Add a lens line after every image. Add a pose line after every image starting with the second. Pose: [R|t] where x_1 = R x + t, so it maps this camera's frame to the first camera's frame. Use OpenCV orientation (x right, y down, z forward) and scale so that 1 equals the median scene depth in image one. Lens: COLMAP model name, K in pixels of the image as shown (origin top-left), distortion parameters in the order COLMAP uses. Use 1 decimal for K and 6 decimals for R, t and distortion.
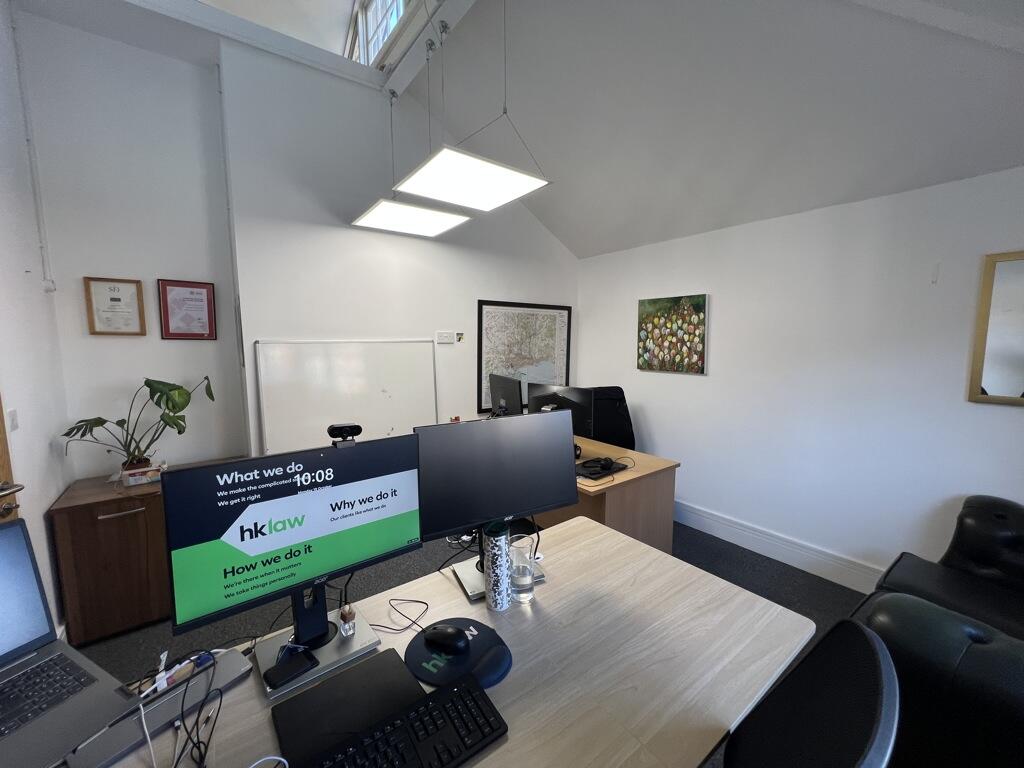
lens RADIAL K [[407.5, 0, 515.4], [0, 407.5, 382.8], [0, 0, 1]] dist [-0.000519, -0.000112]
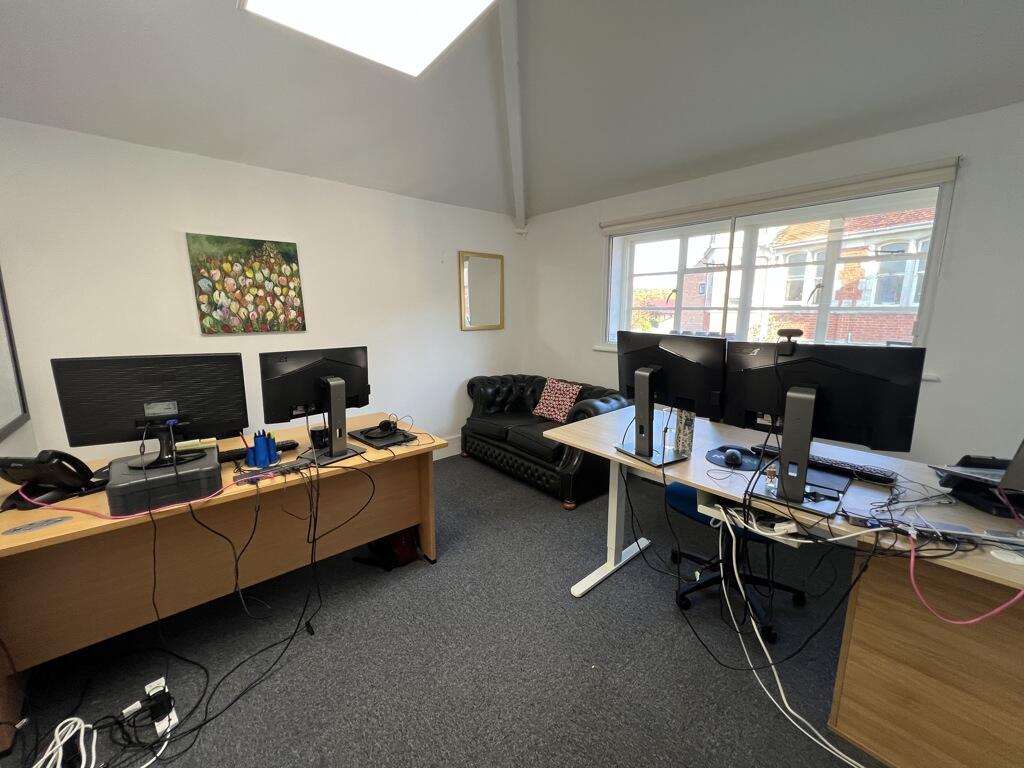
lens RADIAL K [[407.5, 0, 514.8], [0, 407.5, 380.5], [0, 0, 1]] dist [-0.000519, -0.000112]
pose [[-0.069691, -0.182450, 0.980742, -0.486031], [0.103149, 0.976545, 0.188999, -0.035279], [-0.992221, 0.114334, -0.049237, 0.549184]]
